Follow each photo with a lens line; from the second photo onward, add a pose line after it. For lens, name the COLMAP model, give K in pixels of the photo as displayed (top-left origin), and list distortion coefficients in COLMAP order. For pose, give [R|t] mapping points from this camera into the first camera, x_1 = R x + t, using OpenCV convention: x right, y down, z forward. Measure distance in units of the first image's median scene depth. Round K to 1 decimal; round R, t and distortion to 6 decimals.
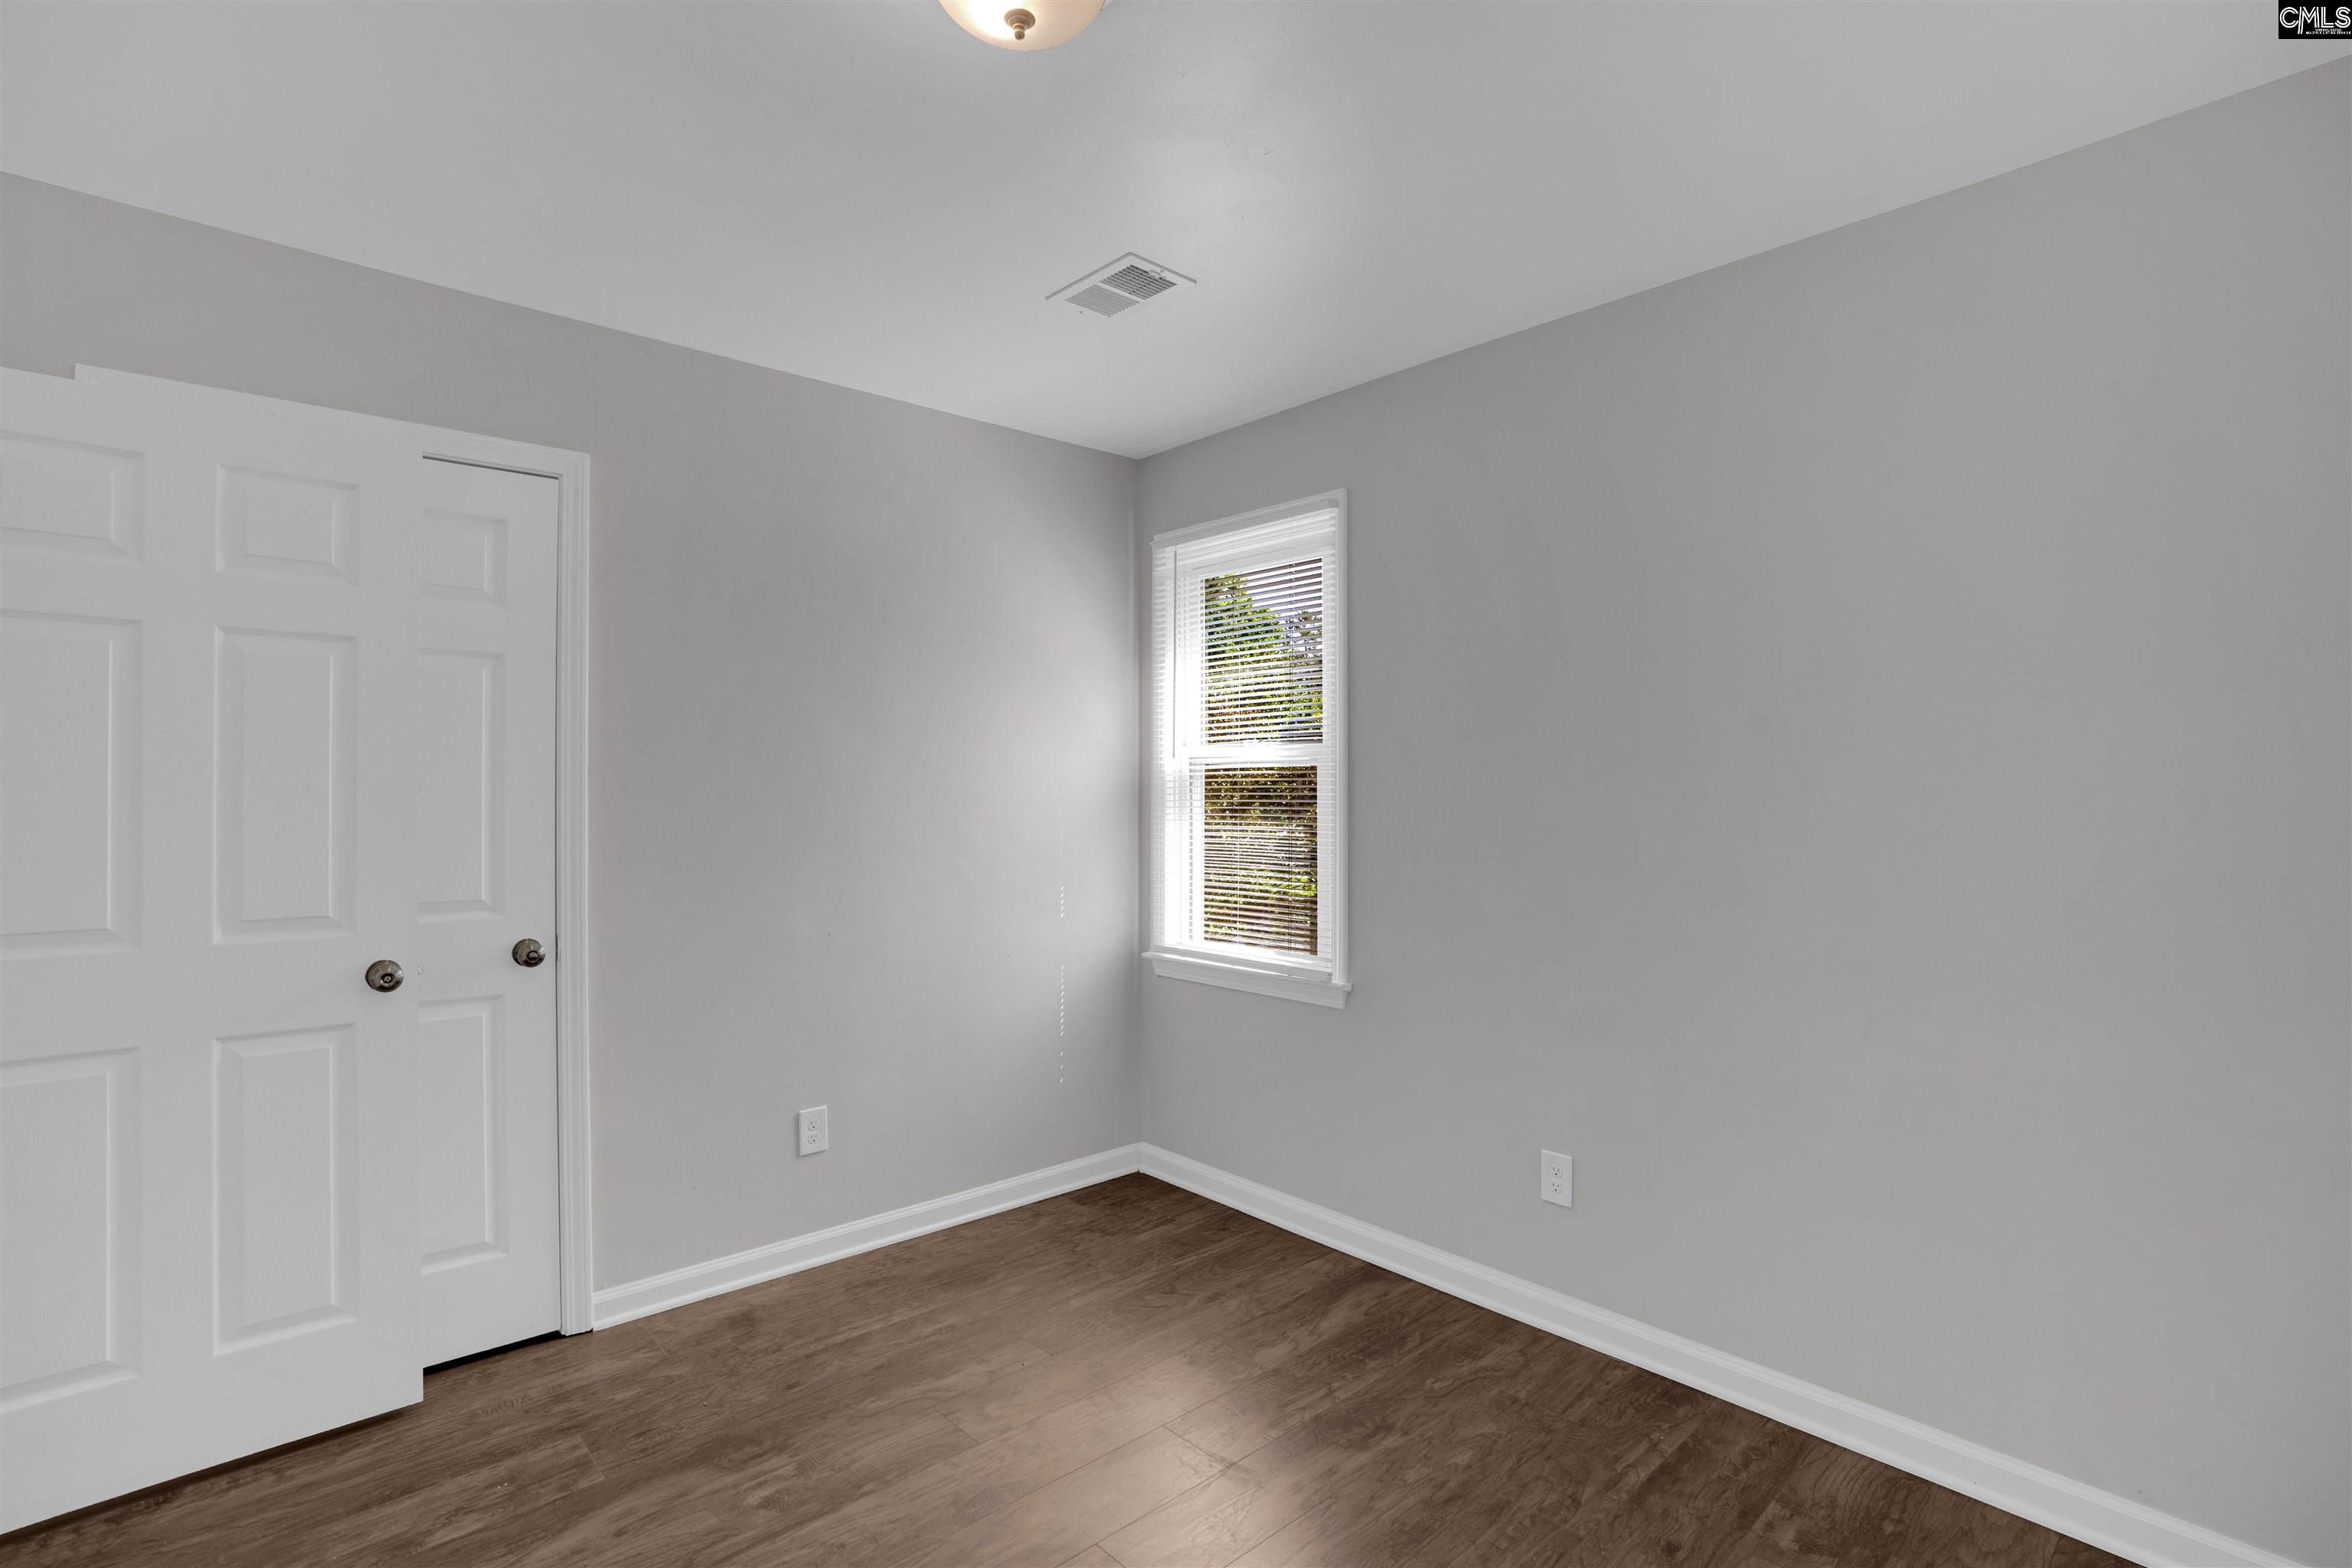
lens RADIAL K [[1083.1, 0, 1170.0], [0, 1083.1, 781.7], [0, 0, 1]] dist [-0.053354, 0.021756]
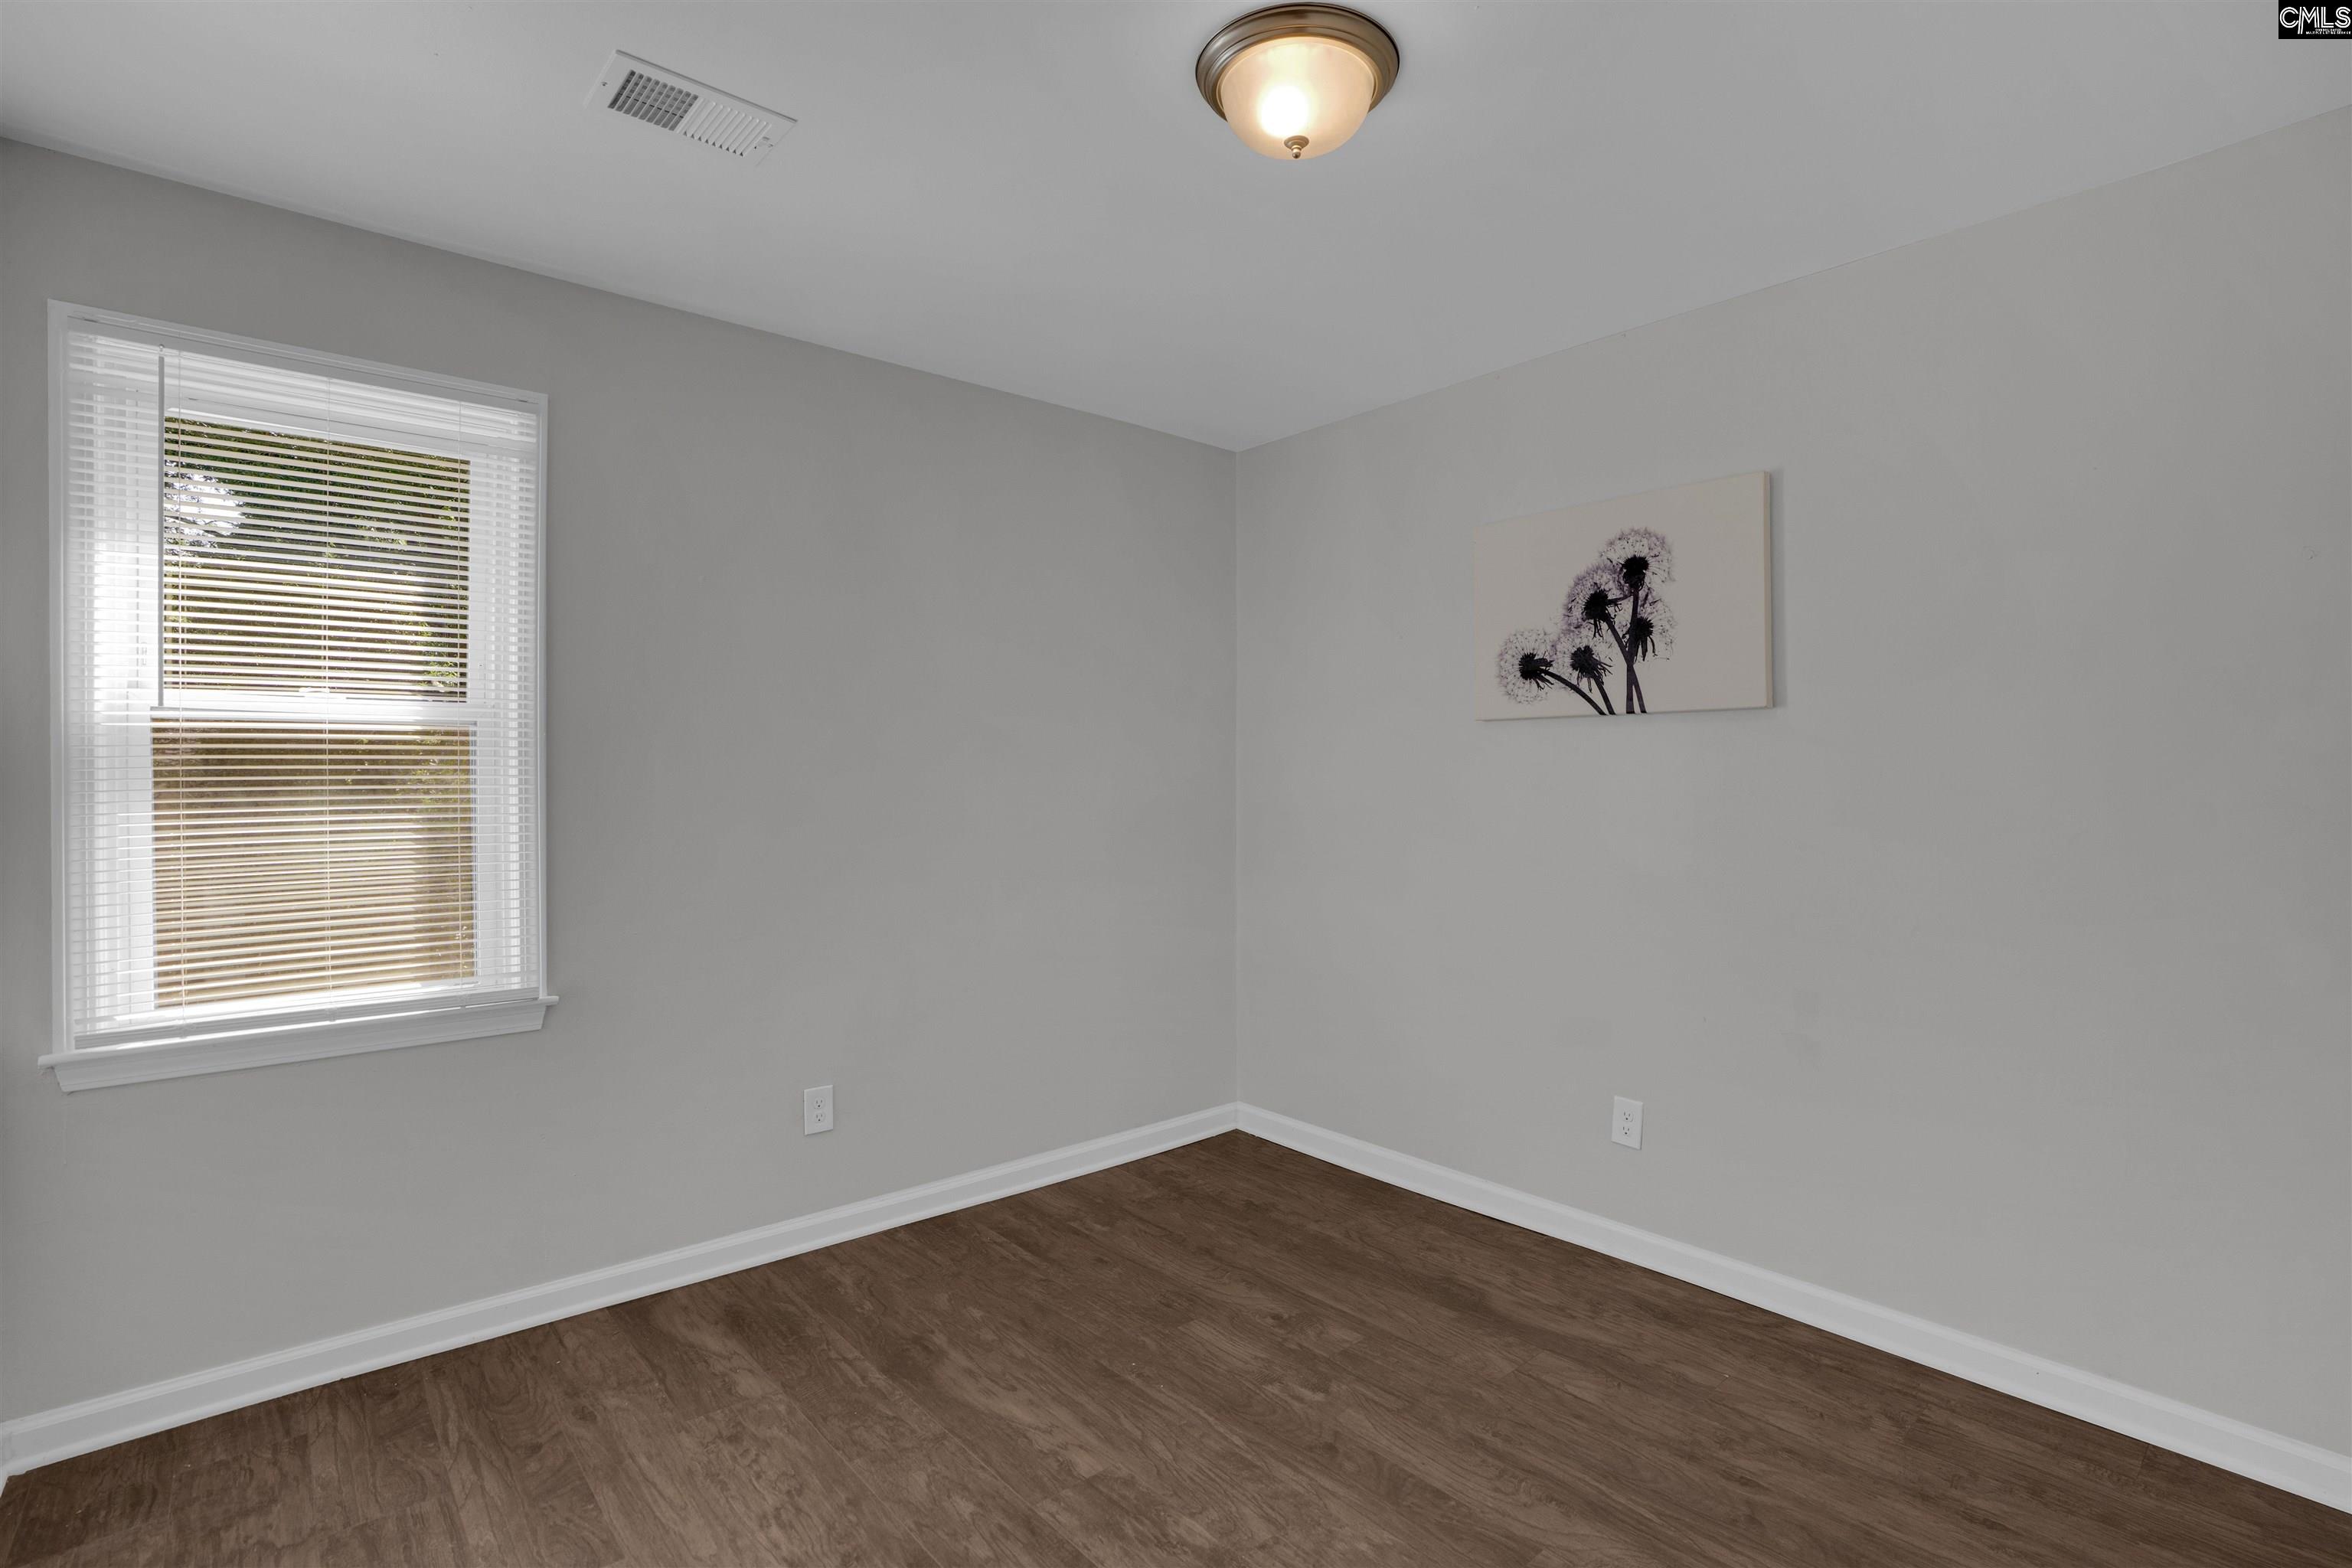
lens RADIAL K [[1083.1, 0, 1170.0], [0, 1083.1, 781.7], [0, 0, 1]] dist [-0.053354, 0.021756]
pose [[0.055147, -0.003485, 0.998472, -0.715795], [0.003079, 0.999990, 0.003321, 0.024707], [-0.998473, 0.002891, 0.055158, 0.552993]]
